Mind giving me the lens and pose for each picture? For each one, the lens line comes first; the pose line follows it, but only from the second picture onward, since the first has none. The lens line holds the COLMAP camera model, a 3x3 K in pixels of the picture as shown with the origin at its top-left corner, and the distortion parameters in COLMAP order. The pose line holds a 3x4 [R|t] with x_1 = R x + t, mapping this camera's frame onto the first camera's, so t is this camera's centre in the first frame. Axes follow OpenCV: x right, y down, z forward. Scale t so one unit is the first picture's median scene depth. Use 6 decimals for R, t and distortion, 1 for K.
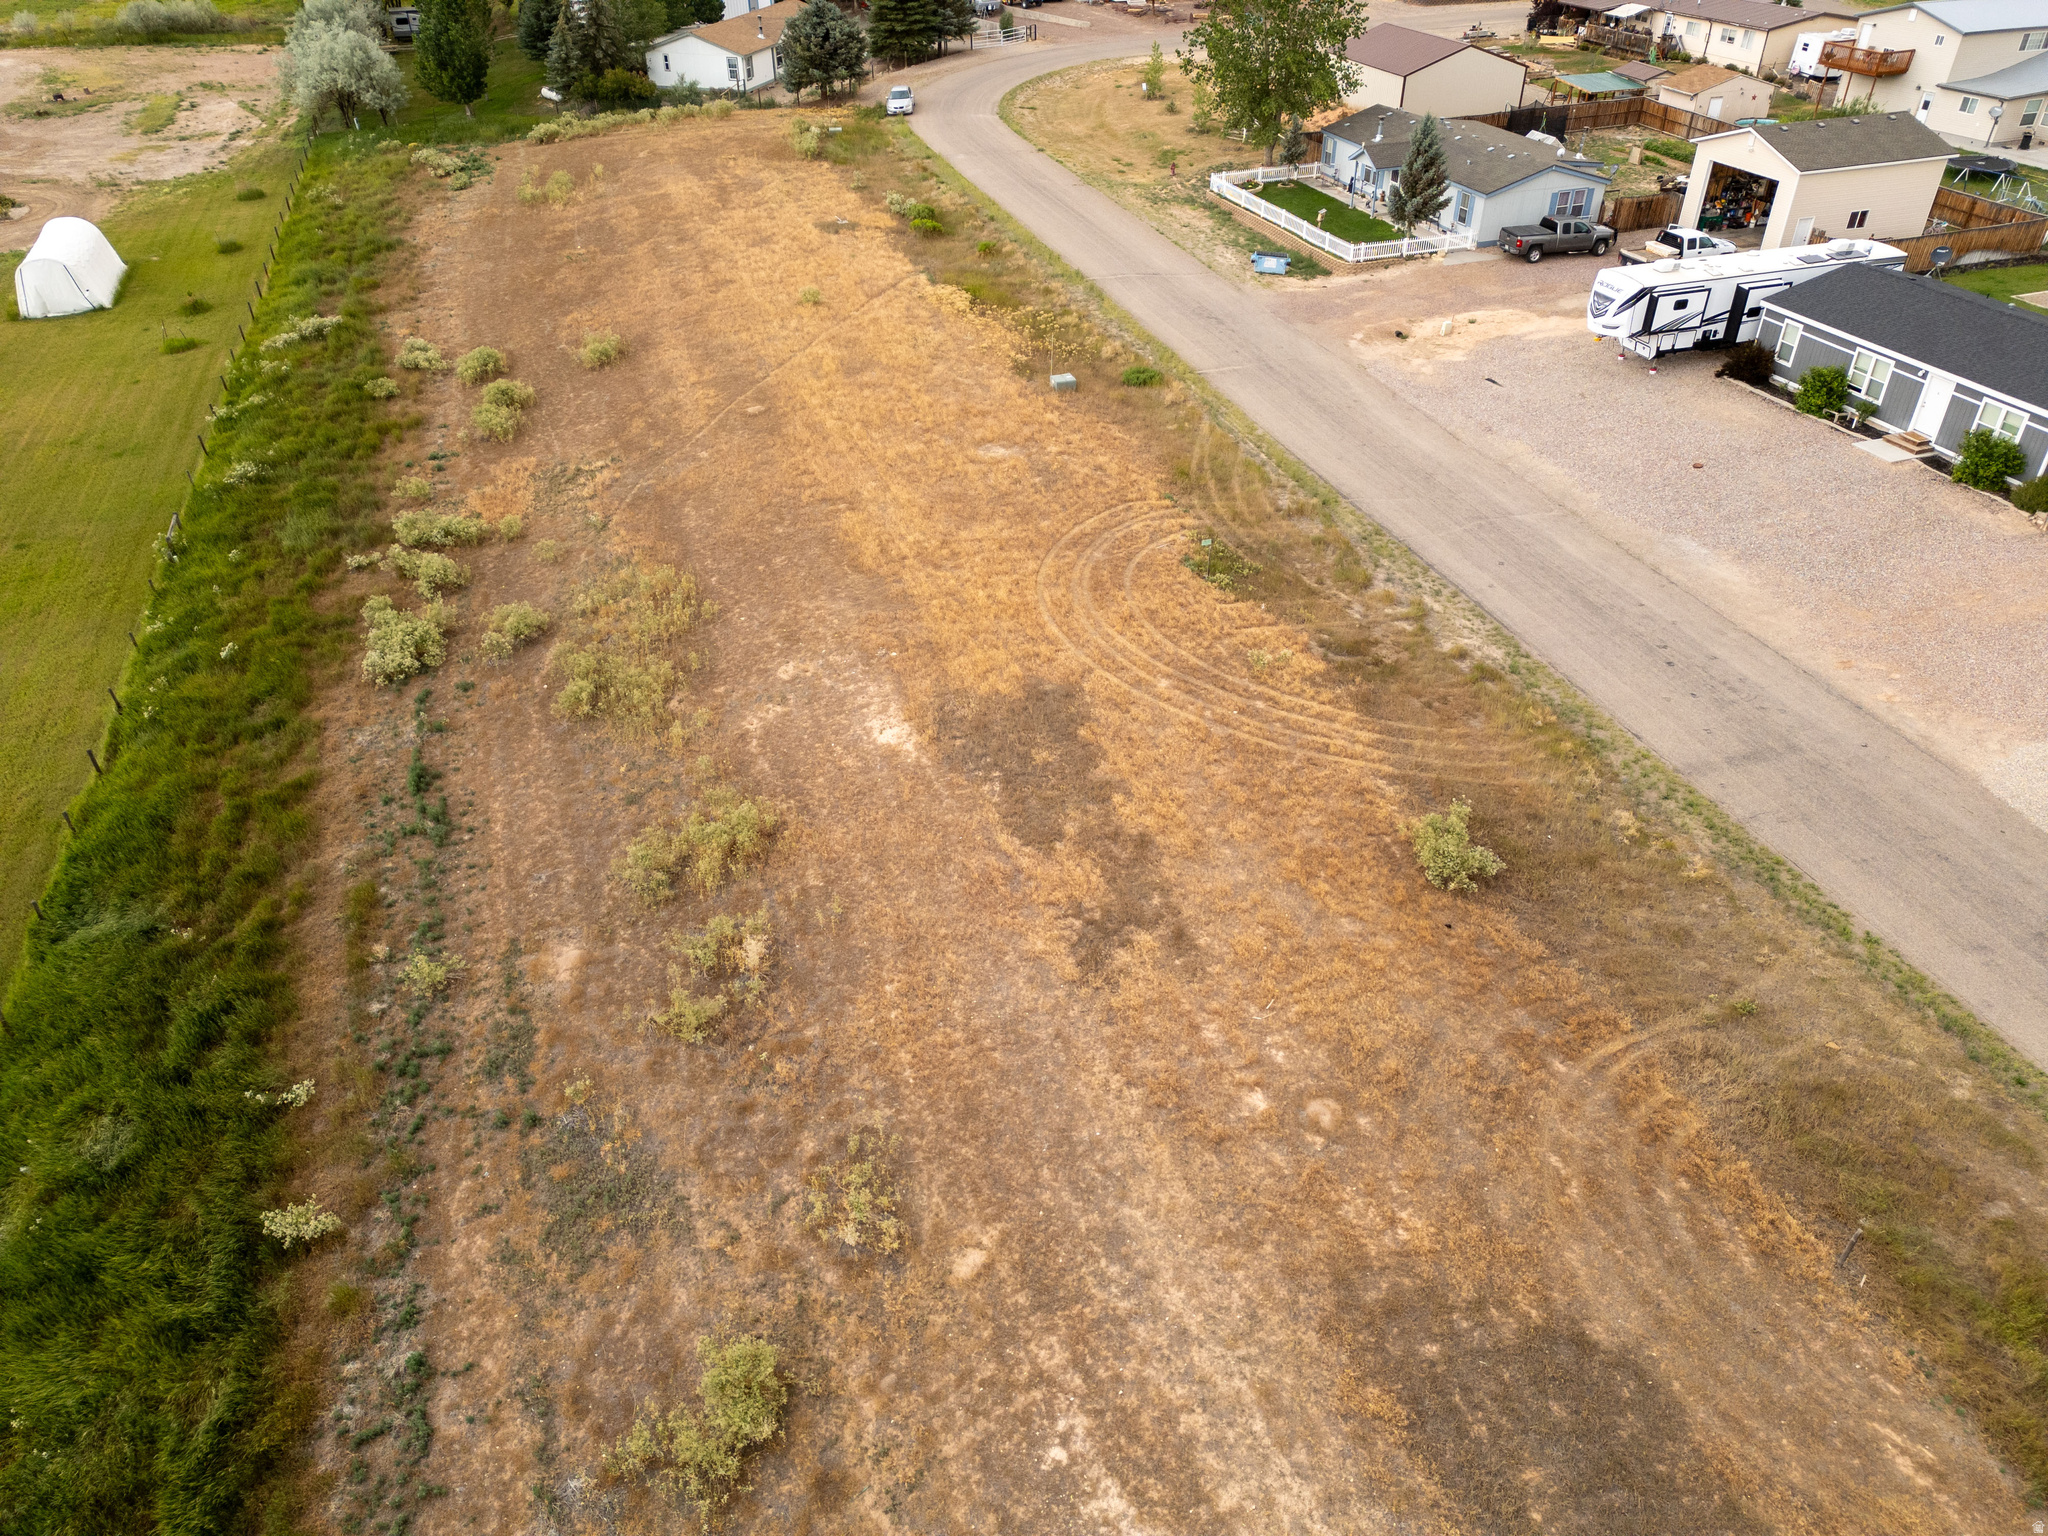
lens RADIAL K [[1436.0, 0, 1024.0], [0, 1436.0, 768.0], [0, 0, 1]] dist [0.007969, -0.008863]
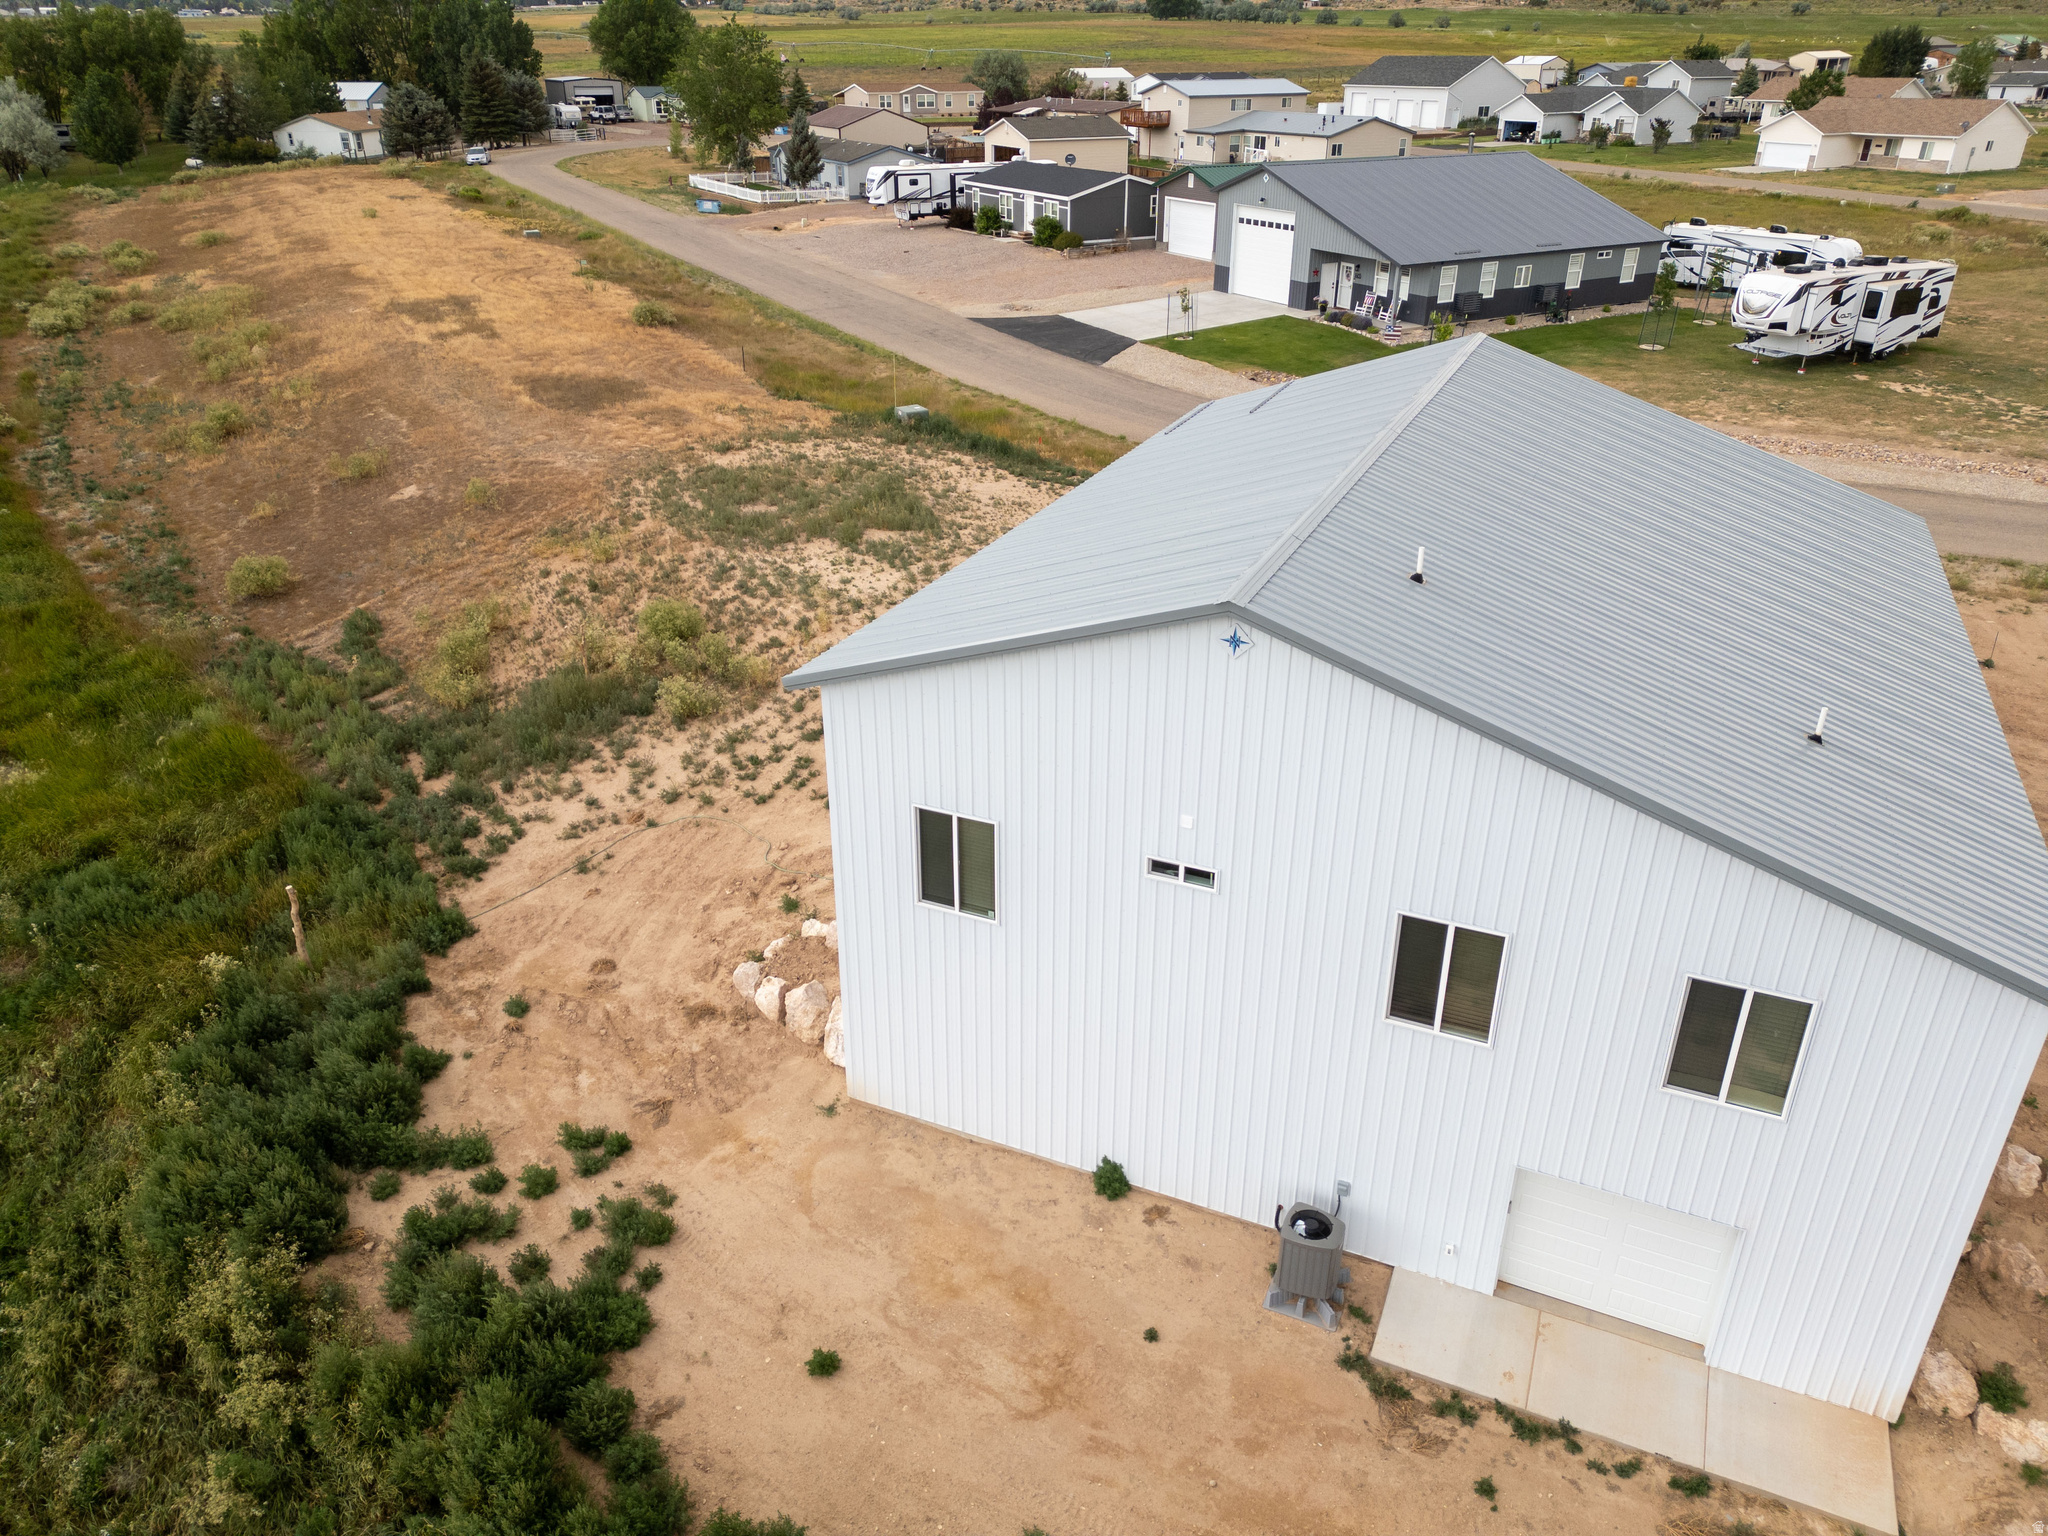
lens RADIAL K [[1442.0, 0, 1071.0], [0, 1442.0, 768.1], [0, 0, 1]] dist [0.001550, -0.004194]
pose [[0.976447, -0.080645, 0.200120, 0.189551], [0.108880, 0.984935, -0.134346, 0.458113], [-0.186270, 0.152970, 0.970517, -0.429116]]
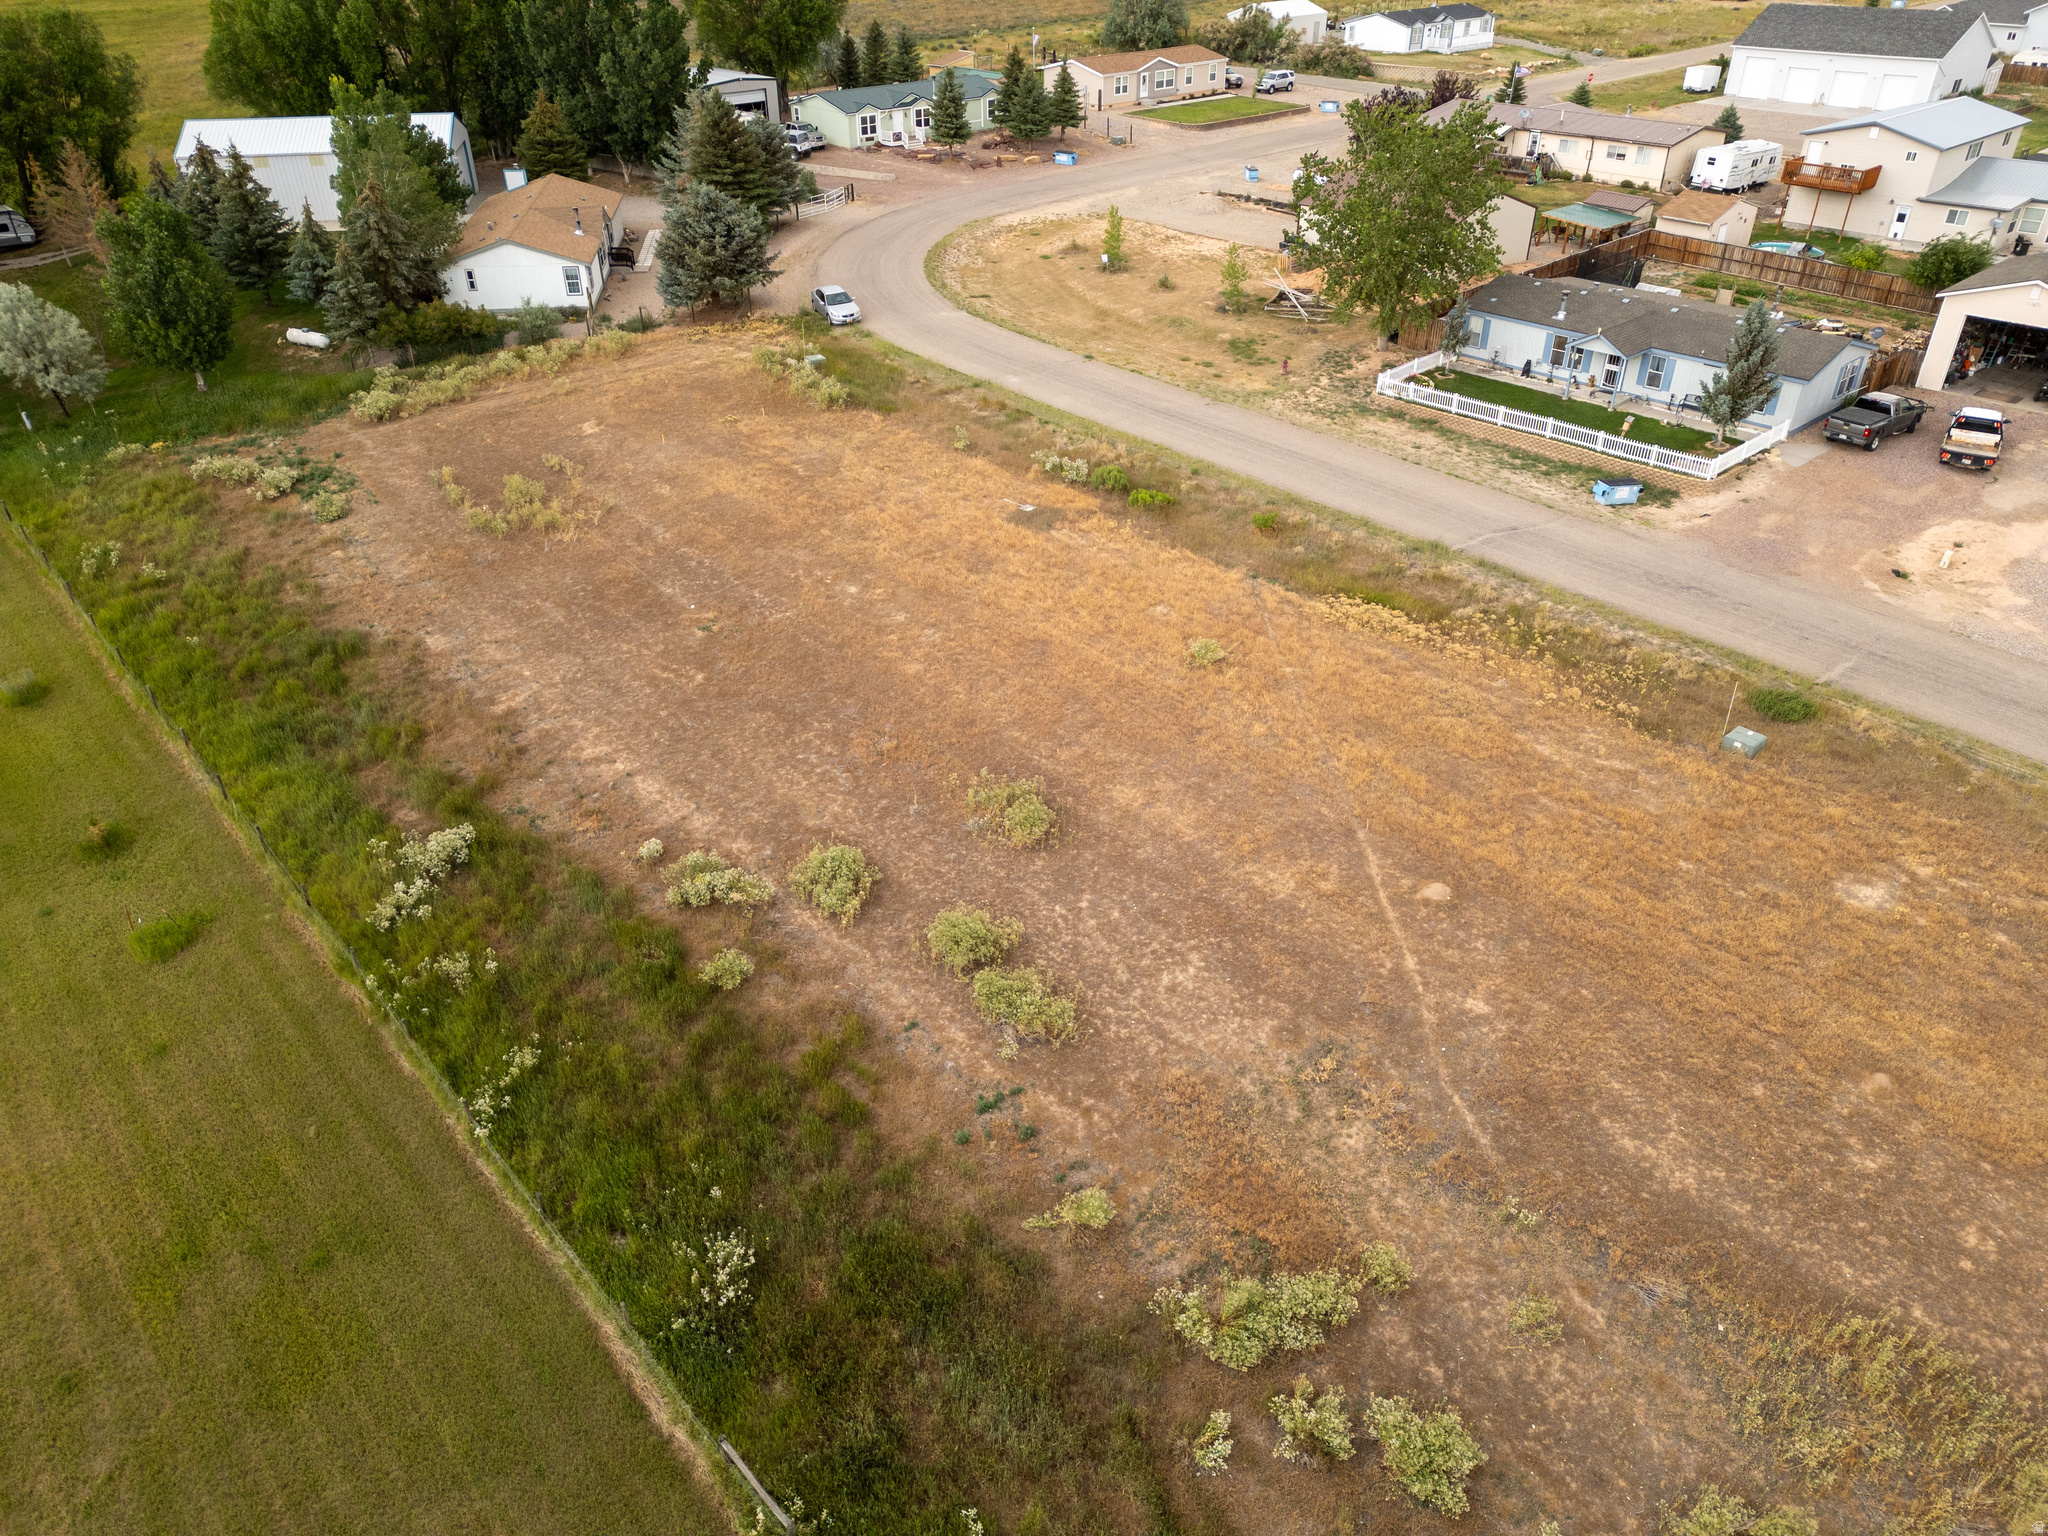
lens RADIAL K [[1396.7, 0, 1024.0], [0, 1396.7, 768.0], [0, 0, 1]] dist [0.041280, -0.050856]
pose [[0.910659, -0.219930, 0.349760, -0.438968], [0.232756, 0.972520, 0.005504, -0.271128], [-0.341359, 0.076397, 0.936823, 0.360026]]
